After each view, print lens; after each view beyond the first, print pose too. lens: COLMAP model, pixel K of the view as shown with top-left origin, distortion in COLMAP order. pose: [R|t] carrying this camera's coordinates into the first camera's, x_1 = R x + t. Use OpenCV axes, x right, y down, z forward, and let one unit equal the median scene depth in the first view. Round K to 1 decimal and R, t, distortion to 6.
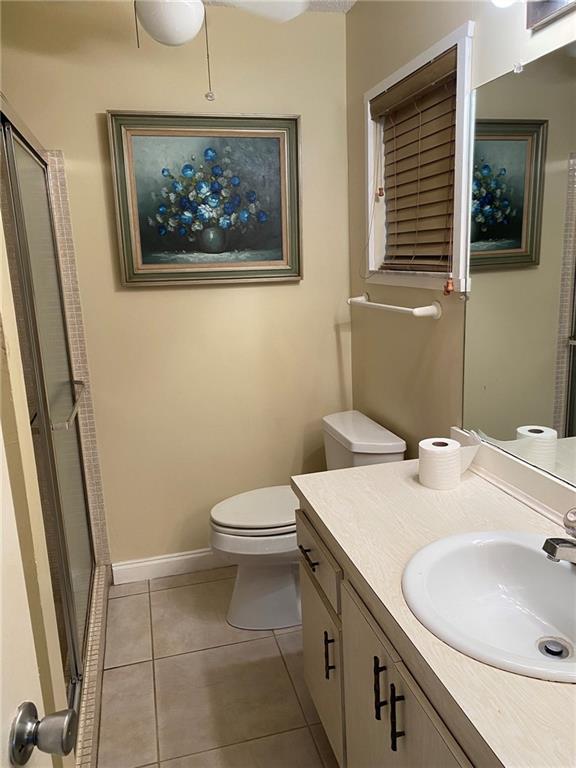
lens RADIAL K [[582.4, 0, 288.7], [0, 582.4, 385.0], [0, 0, 1]] dist [0.010131, 0.000635]
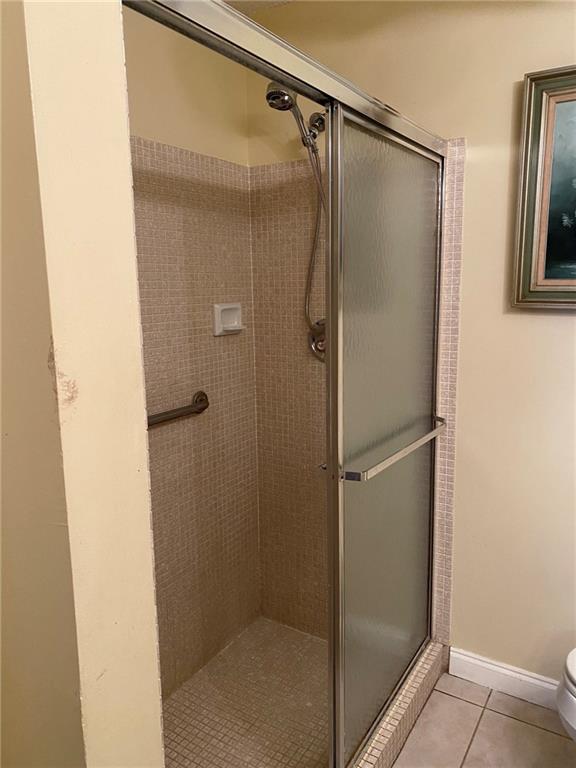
lens RADIAL K [[582.4, 0, 287.0], [0, 582.4, 379.5], [0, 0, 1]] dist [0.010131, 0.000635]
pose [[0.683130, 0.151745, -0.714358, 0.070775], [-0.175478, 0.983624, 0.041135, -0.056282], [0.708901, 0.097254, 0.698571, 0.271019]]
